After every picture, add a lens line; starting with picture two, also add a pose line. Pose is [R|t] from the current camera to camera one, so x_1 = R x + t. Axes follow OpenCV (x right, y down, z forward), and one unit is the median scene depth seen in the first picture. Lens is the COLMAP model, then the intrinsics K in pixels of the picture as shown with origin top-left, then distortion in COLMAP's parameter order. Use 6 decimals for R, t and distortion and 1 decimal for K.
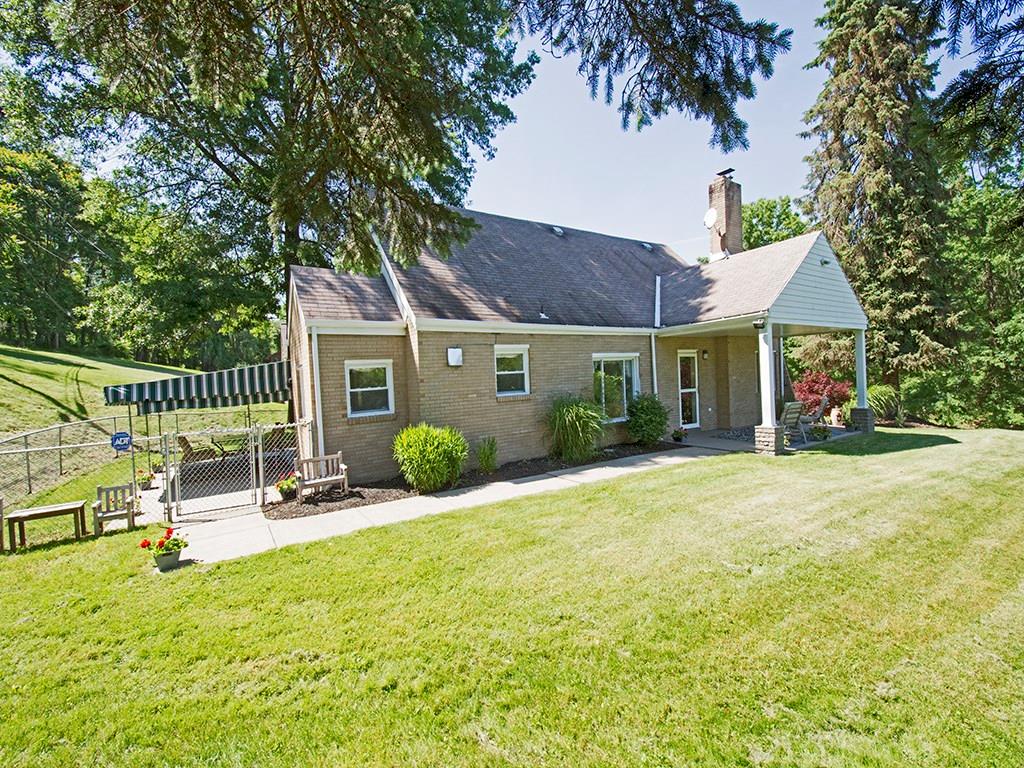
lens RADIAL K [[441.4, 0, 509.8], [0, 441.4, 386.8], [0, 0, 1]] dist [0.023076, -0.018745]
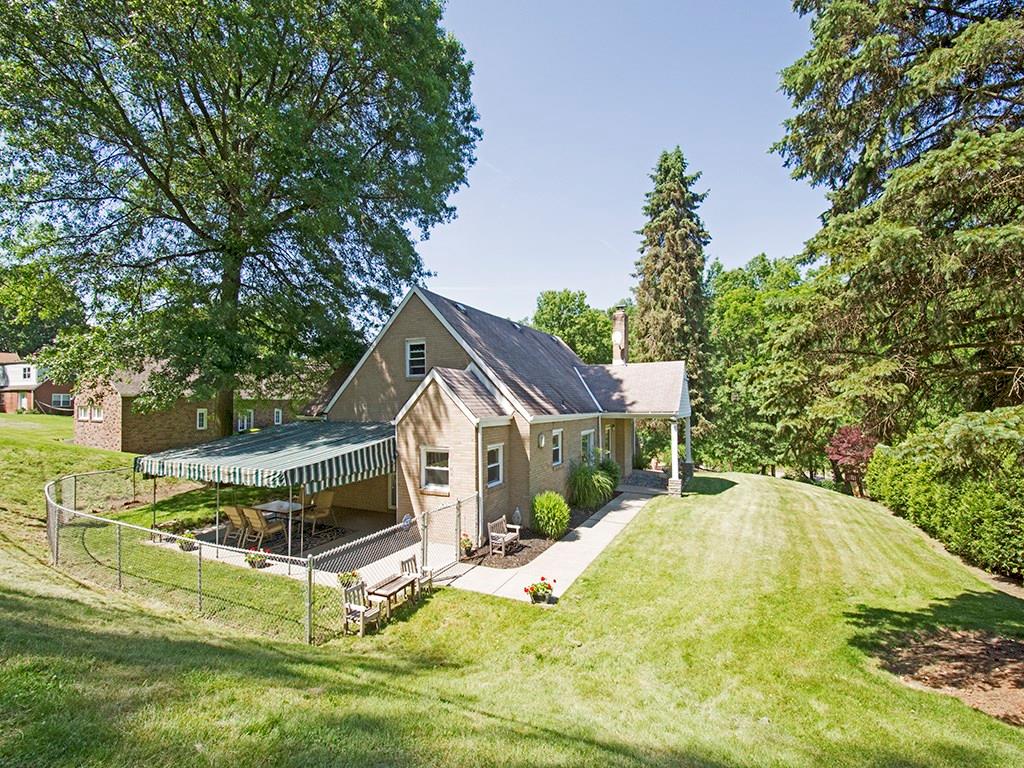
lens RADIAL K [[441.4, 0, 509.8], [0, 441.4, 386.8], [0, 0, 1]] dist [0.023076, -0.018745]
pose [[0.867789, 0.064699, 0.492704, -0.929580], [-0.031861, 0.996692, -0.074765, -0.131328], [-0.495911, 0.049182, 0.866979, -0.197439]]
